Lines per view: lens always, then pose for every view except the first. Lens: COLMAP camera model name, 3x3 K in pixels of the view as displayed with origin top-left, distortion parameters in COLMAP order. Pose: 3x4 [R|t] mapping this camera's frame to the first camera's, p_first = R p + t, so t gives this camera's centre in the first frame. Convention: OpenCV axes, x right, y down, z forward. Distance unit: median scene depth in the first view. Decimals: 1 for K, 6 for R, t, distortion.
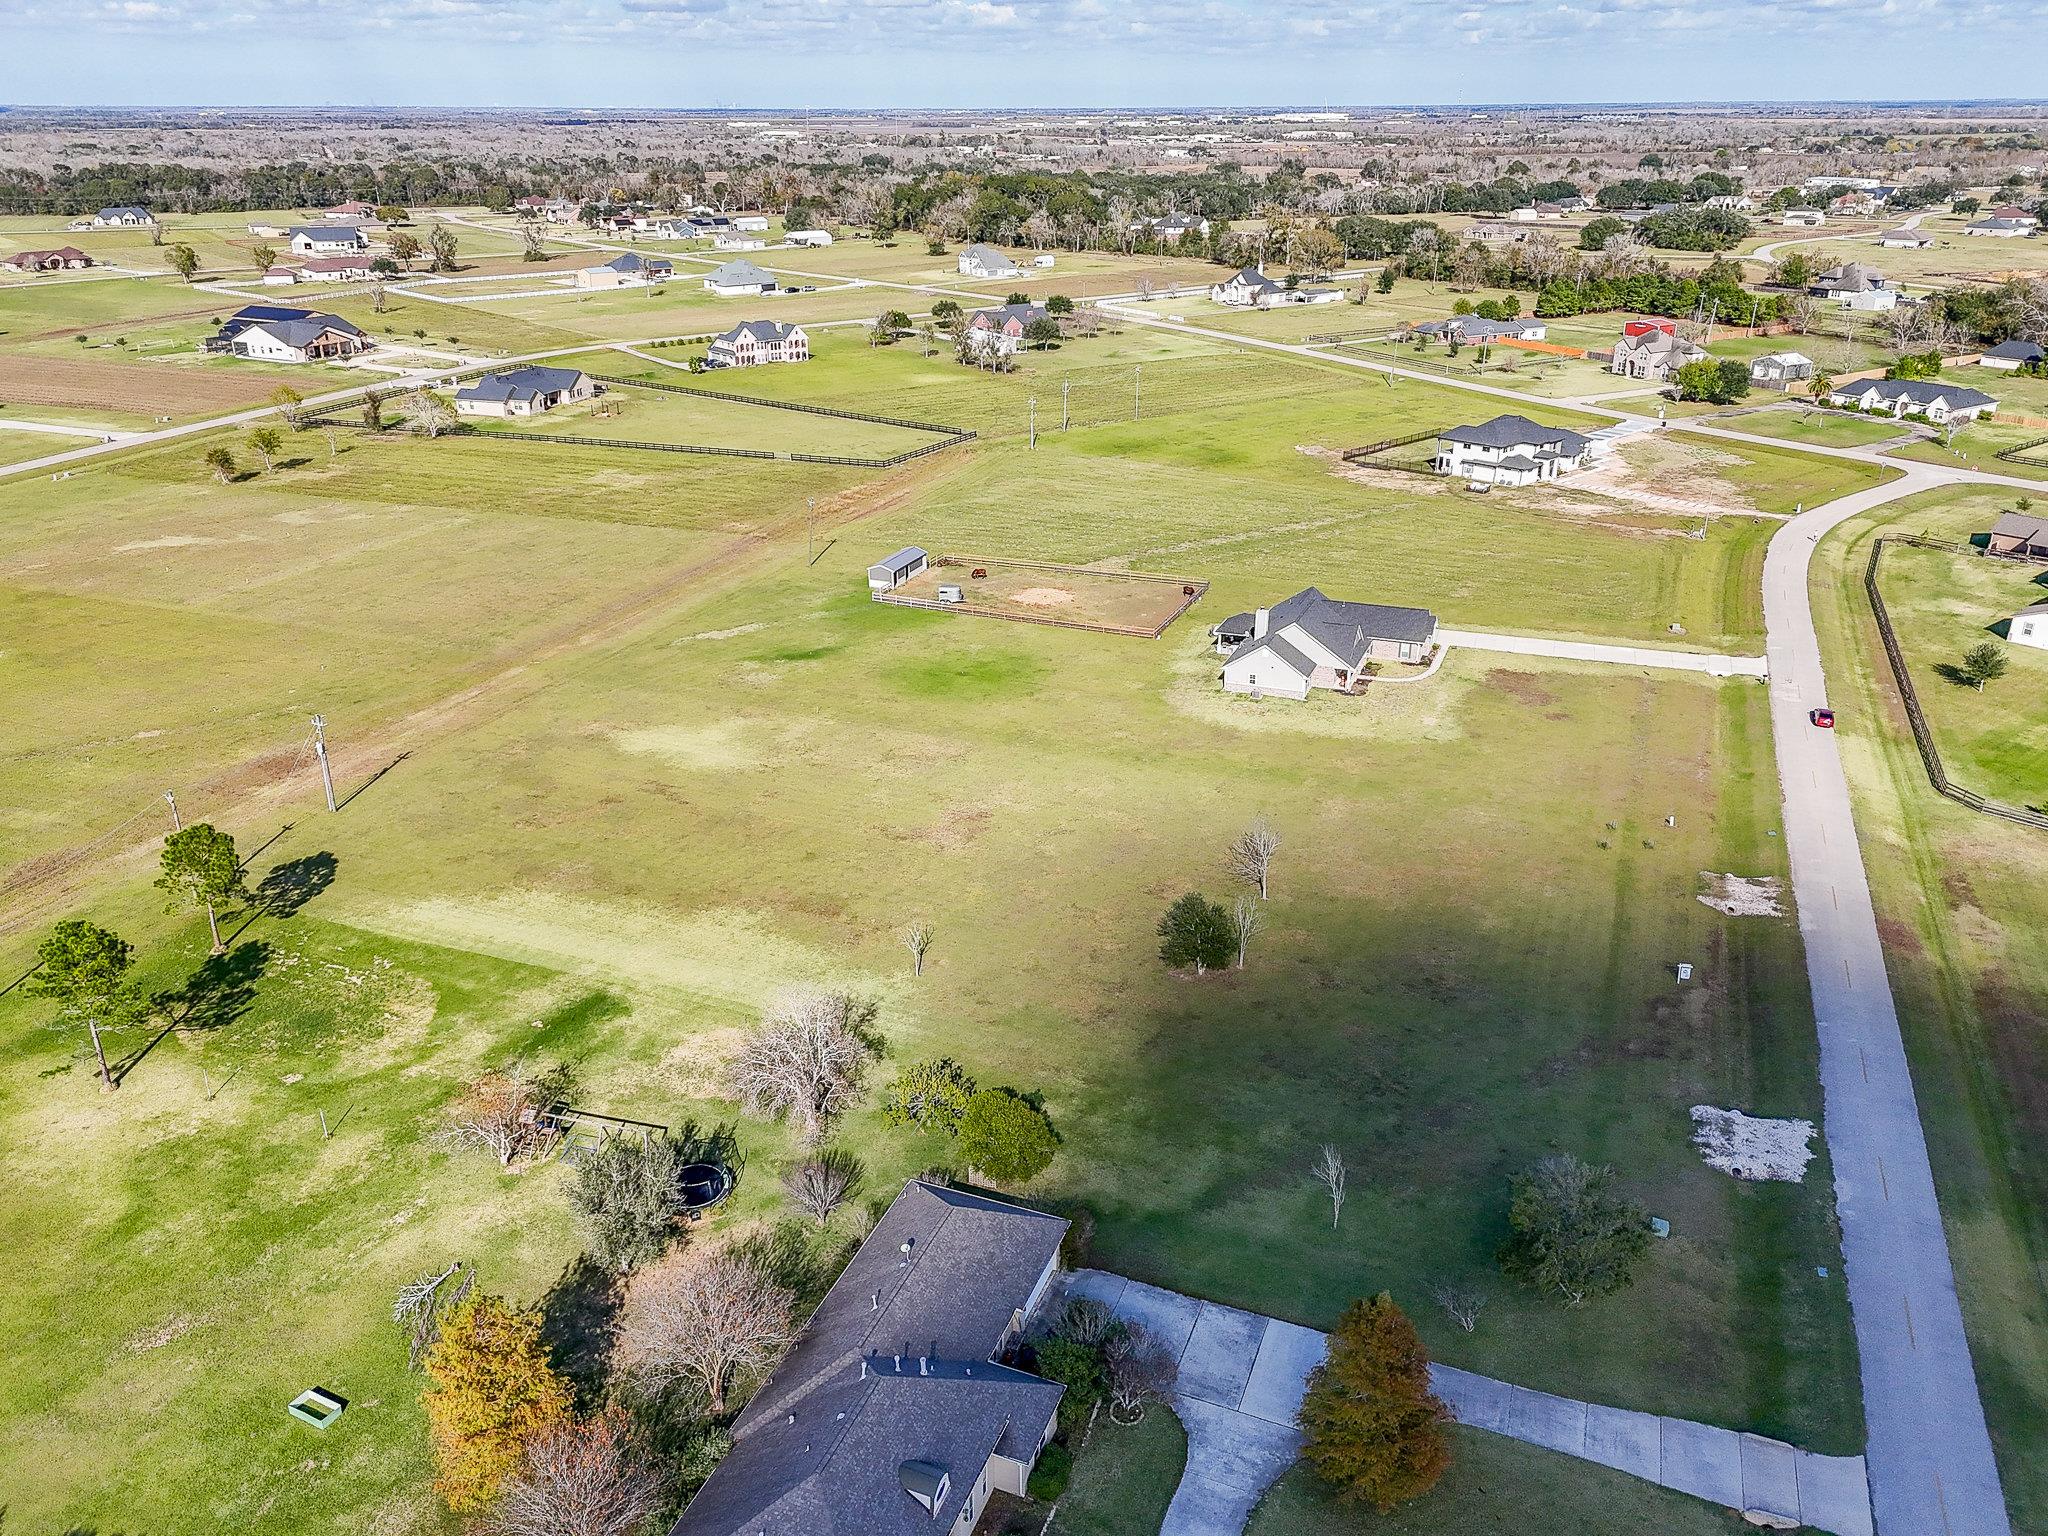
lens RADIAL K [[1551.4, 0, 1024.0], [0, 1551.4, 768.0], [0, 0, 1]] dist [0.076184, -0.078186]
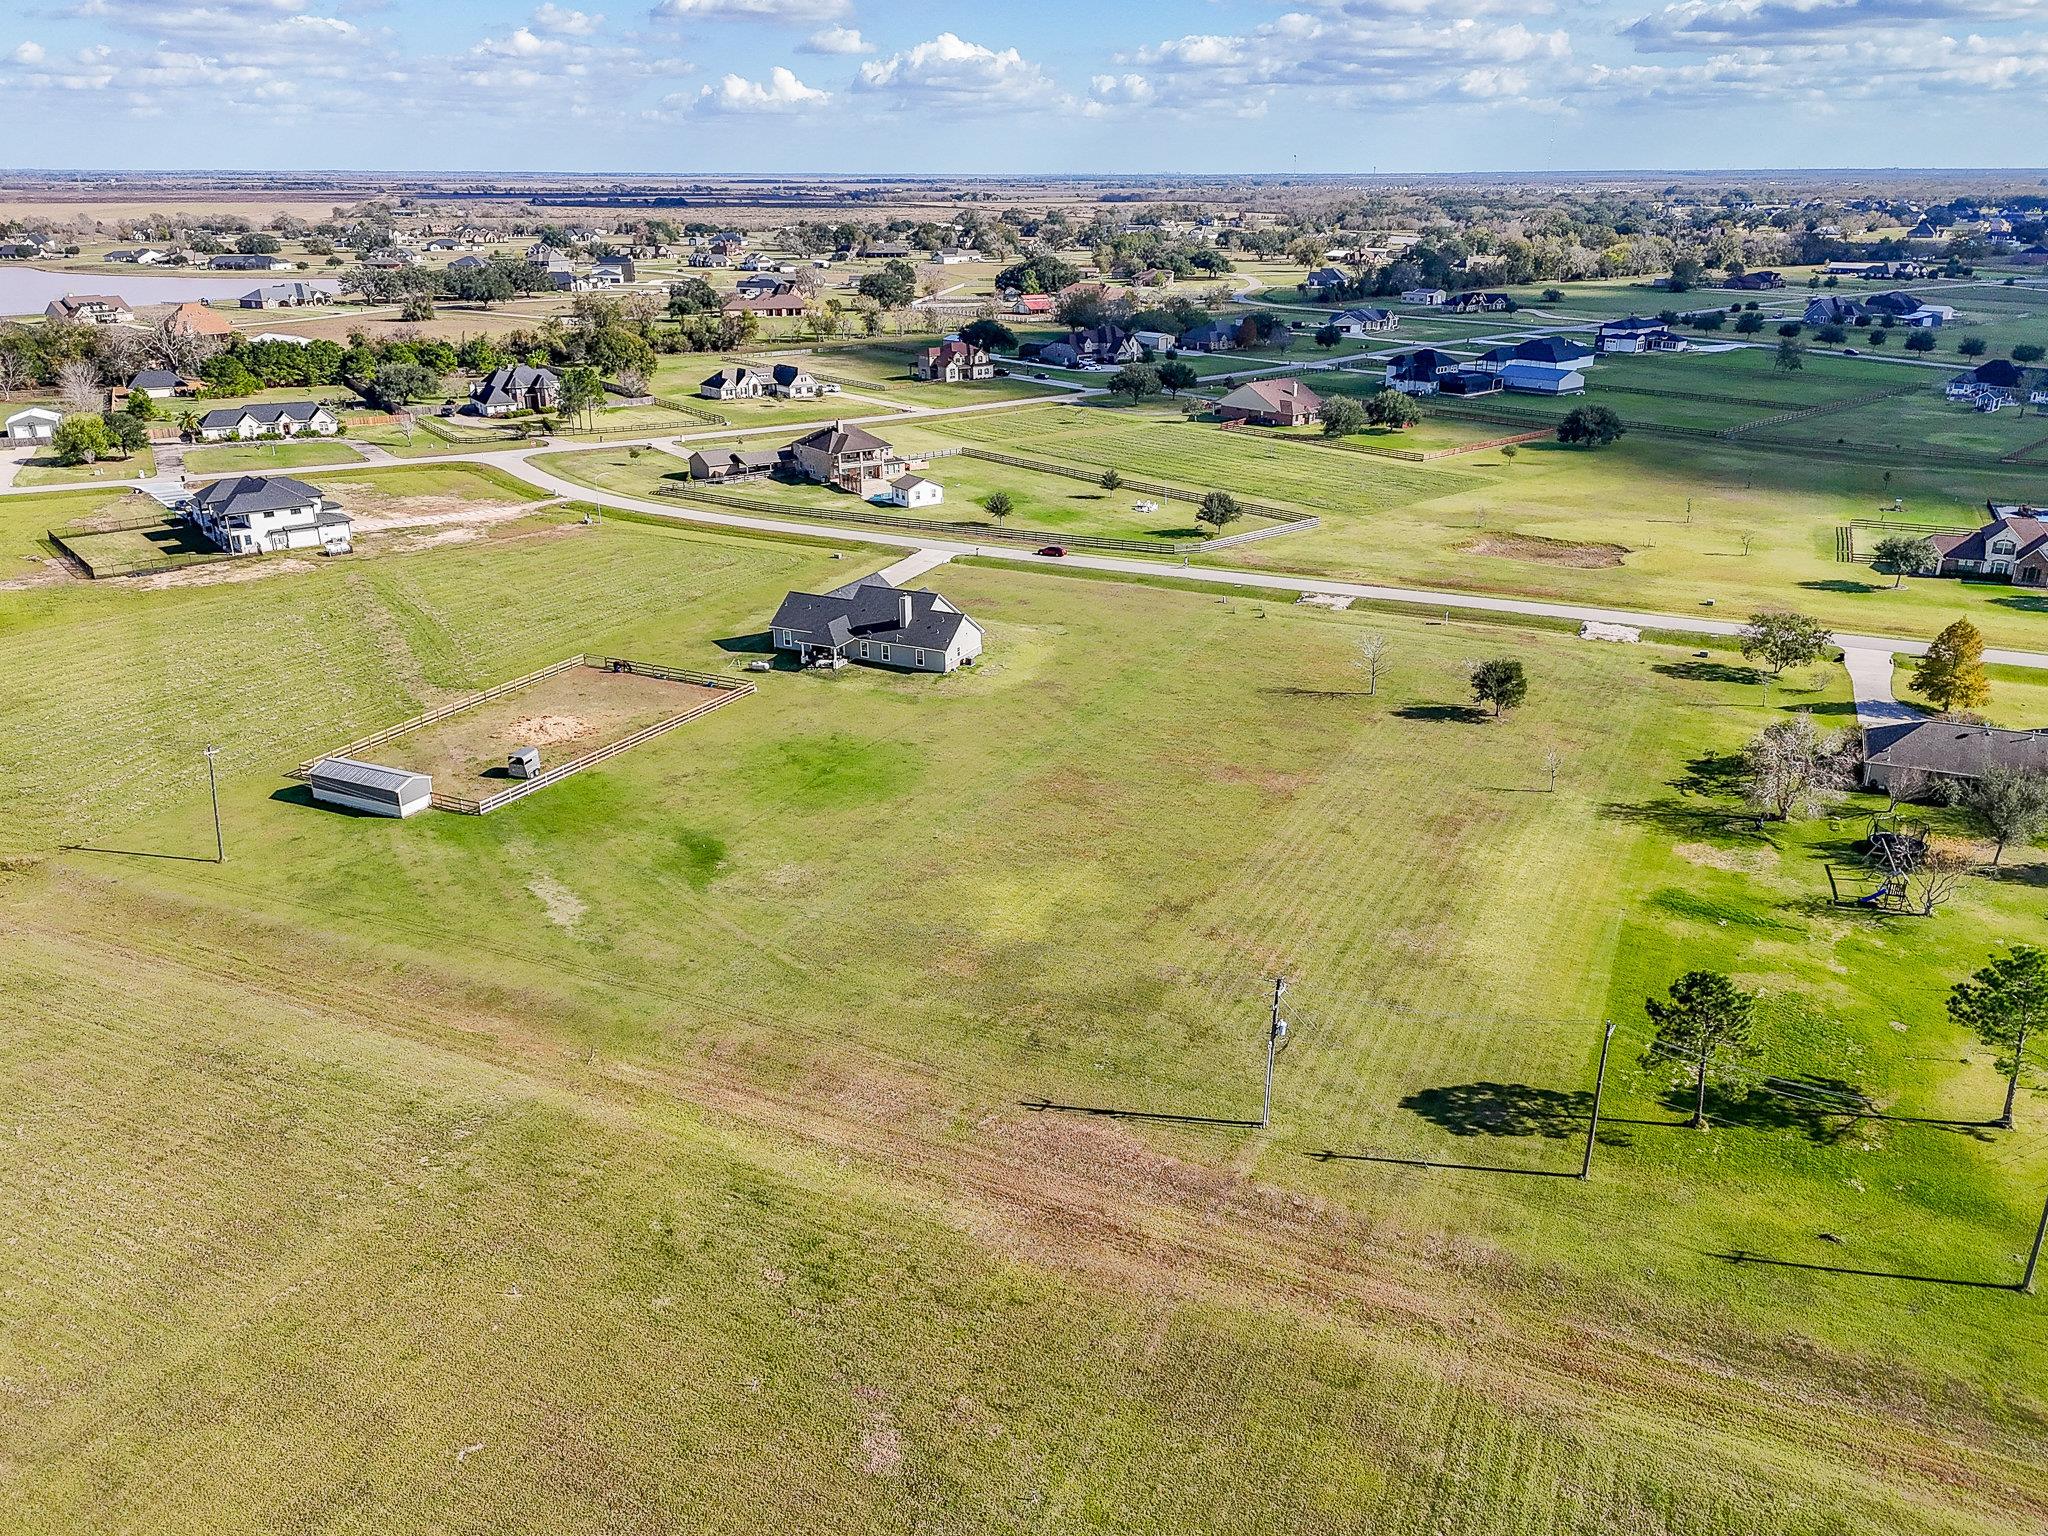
lens RADIAL K [[1551.4, 0, 1024.0], [0, 1551.4, 768.0], [0, 0, 1]] dist [0.076184, -0.078186]
pose [[0.063995, -0.354396, 0.932903, -0.679849], [0.391417, 0.868827, 0.303204, -0.229897], [-0.917986, 0.345750, 0.194317, 0.622421]]
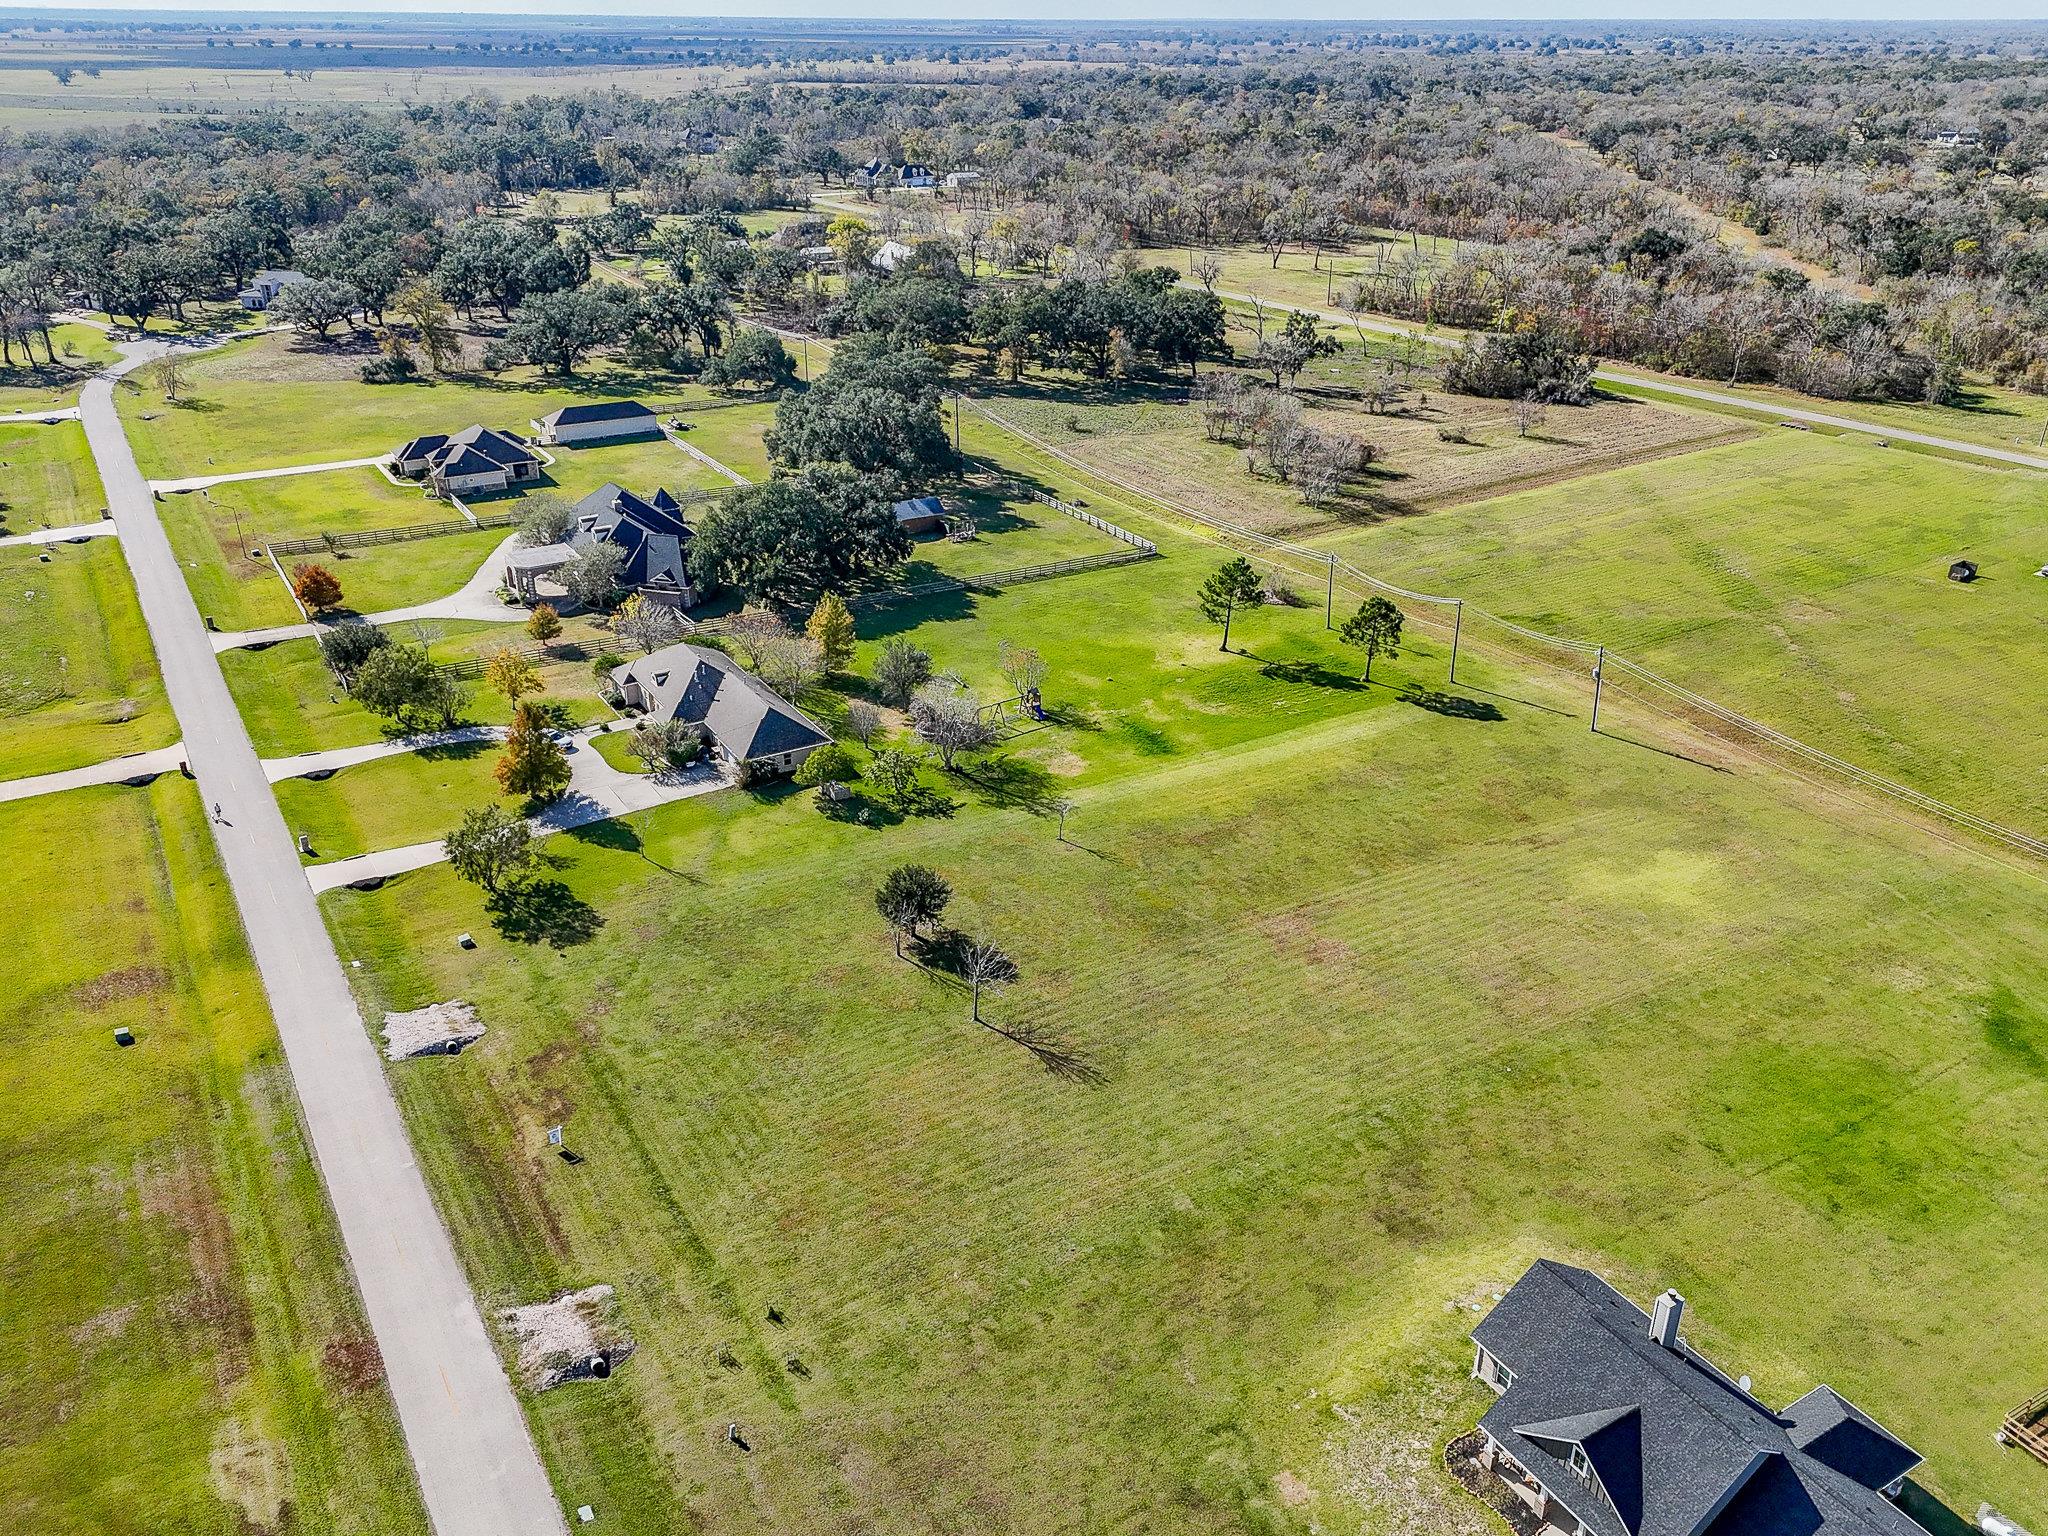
lens RADIAL K [[1563.9, 0, 1024.0], [0, 1563.9, 768.0], [0, 0, 1]] dist [0.089276, -0.097784]
pose [[-0.605270, 0.342904, -0.718376, 0.457951], [-0.313101, 0.727163, 0.610903, -0.366569], [0.731857, 0.594686, -0.332766, 0.747375]]
